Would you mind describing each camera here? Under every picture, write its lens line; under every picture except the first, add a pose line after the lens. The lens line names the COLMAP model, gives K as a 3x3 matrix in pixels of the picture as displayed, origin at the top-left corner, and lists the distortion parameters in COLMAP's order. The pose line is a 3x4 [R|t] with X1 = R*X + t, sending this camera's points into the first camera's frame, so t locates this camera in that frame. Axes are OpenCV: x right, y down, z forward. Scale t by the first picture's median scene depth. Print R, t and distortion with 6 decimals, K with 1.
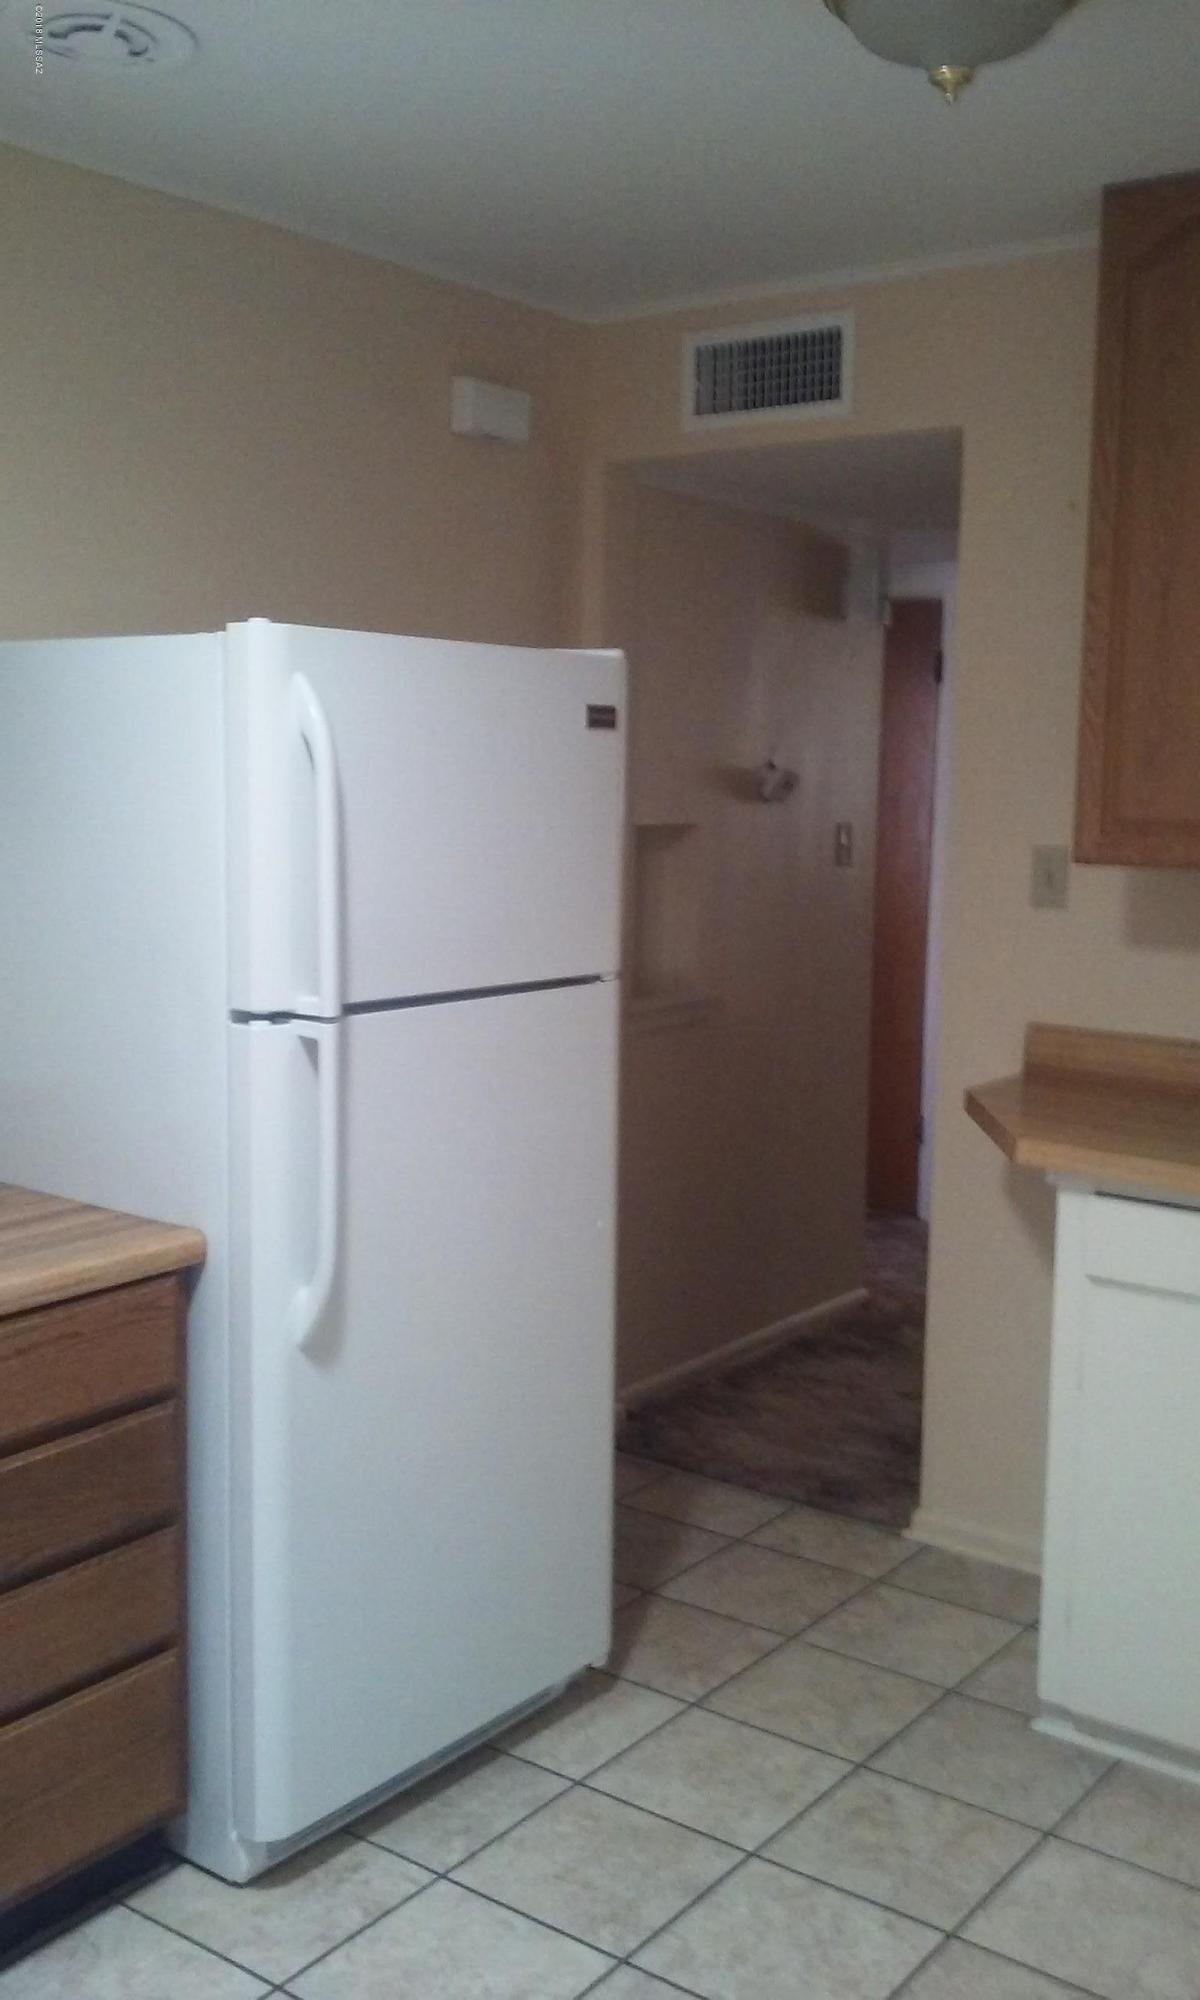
lens RADIAL K [[1935.1, 0, 628.0], [0, 1935.1, 1004.2], [0, 0, 1]] dist [0.079027, -0.174541]
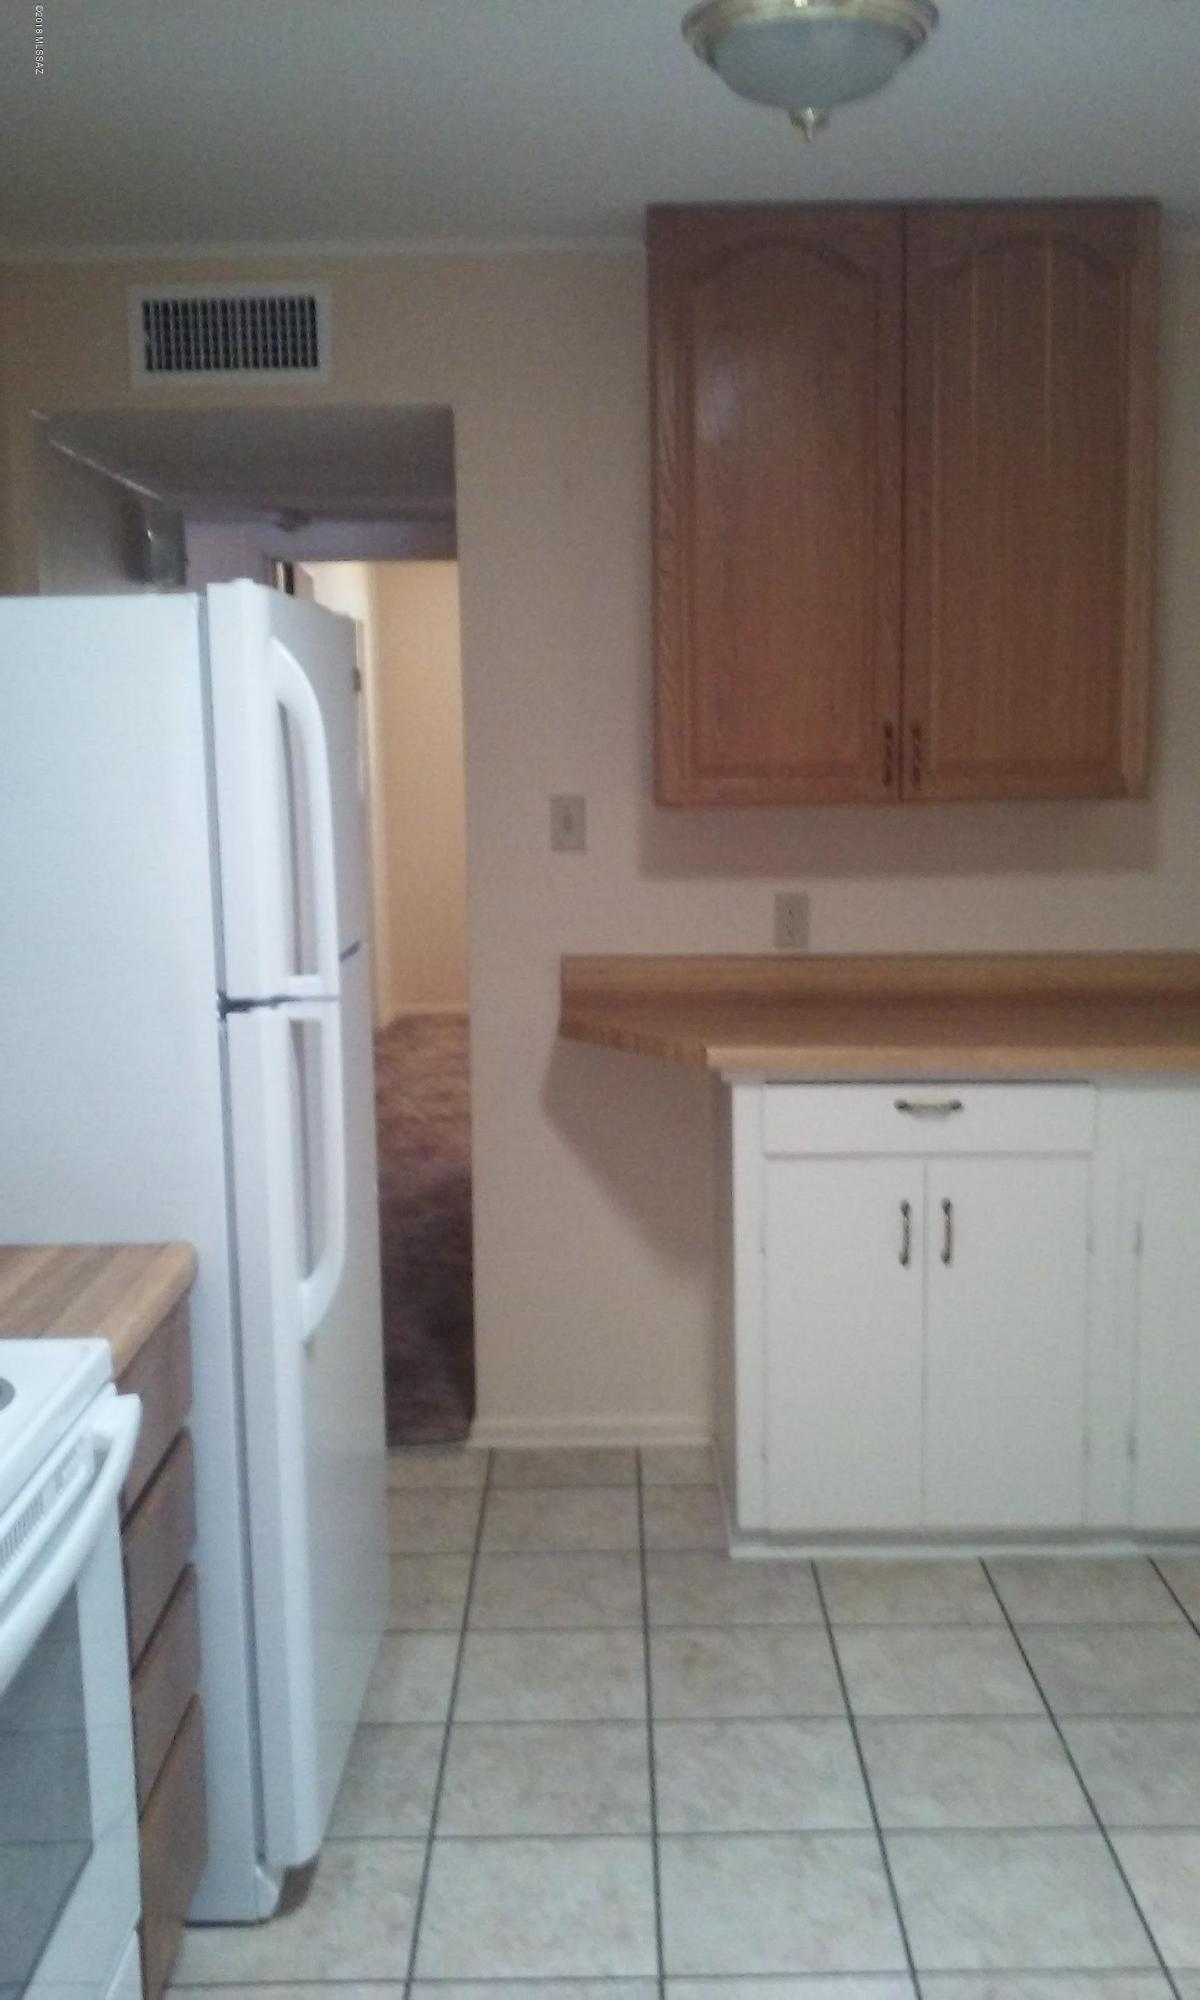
lens RADIAL K [[1939.7, 0, 600.0], [0, 1939.7, 1000.0], [0, 0, 1]] dist [0.085160, -0.222970]
pose [[0.802442, -0.113182, 0.585898, -0.490905], [0.103568, 0.993362, 0.050049, -0.020504], [-0.587674, 0.020519, 0.808838, 0.108899]]
